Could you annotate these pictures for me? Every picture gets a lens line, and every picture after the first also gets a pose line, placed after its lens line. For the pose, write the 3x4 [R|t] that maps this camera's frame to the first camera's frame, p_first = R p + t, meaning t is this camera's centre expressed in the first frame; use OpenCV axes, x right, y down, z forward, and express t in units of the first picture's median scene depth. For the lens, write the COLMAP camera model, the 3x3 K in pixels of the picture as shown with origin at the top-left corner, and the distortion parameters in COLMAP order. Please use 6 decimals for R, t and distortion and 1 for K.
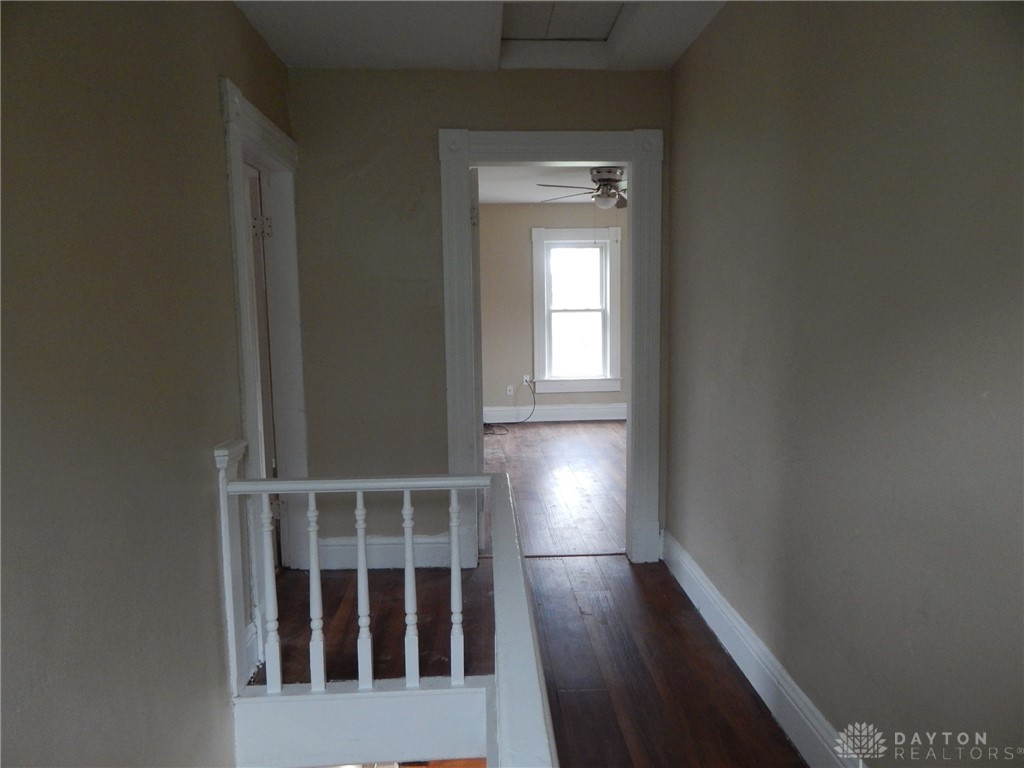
lens RADIAL K [[678.5, 0, 507.0], [0, 678.5, 379.3], [0, 0, 1]] dist [0.010223, -0.003799]
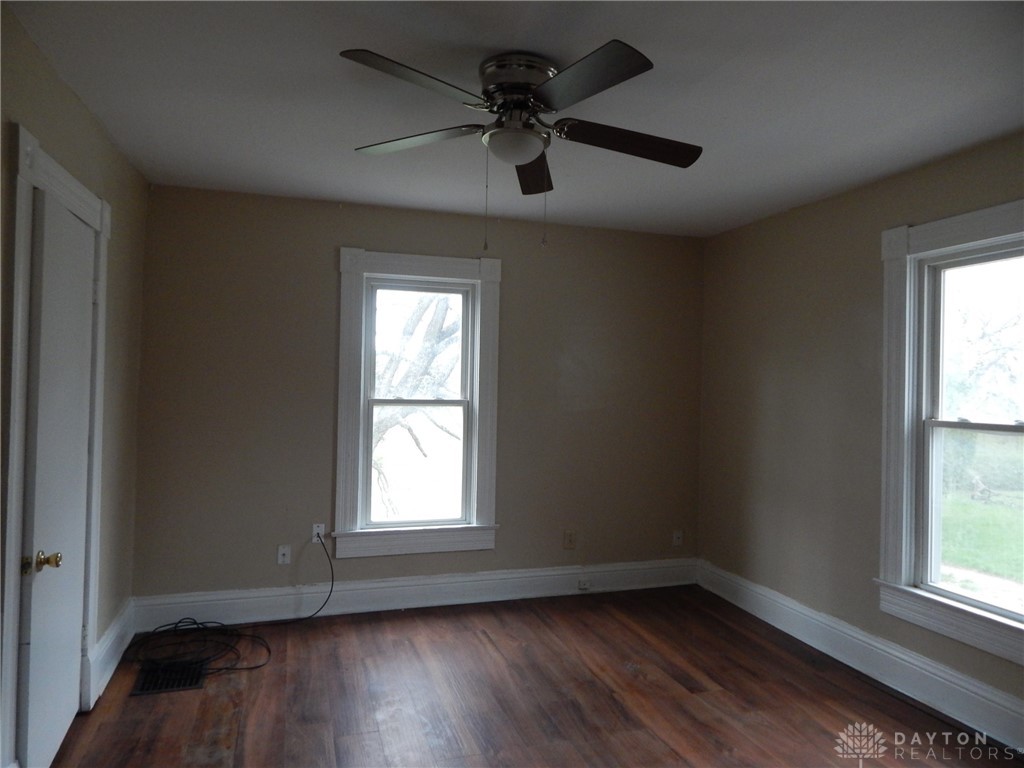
lens RADIAL K [[678.5, 0, 507.0], [0, 678.5, 379.3], [0, 0, 1]] dist [0.010223, -0.003799]
pose [[0.965865, 0.042182, 0.255587, 0.030026], [-0.008186, 0.991130, -0.132643, -0.047557], [-0.258915, 0.126023, 0.957644, 0.454829]]
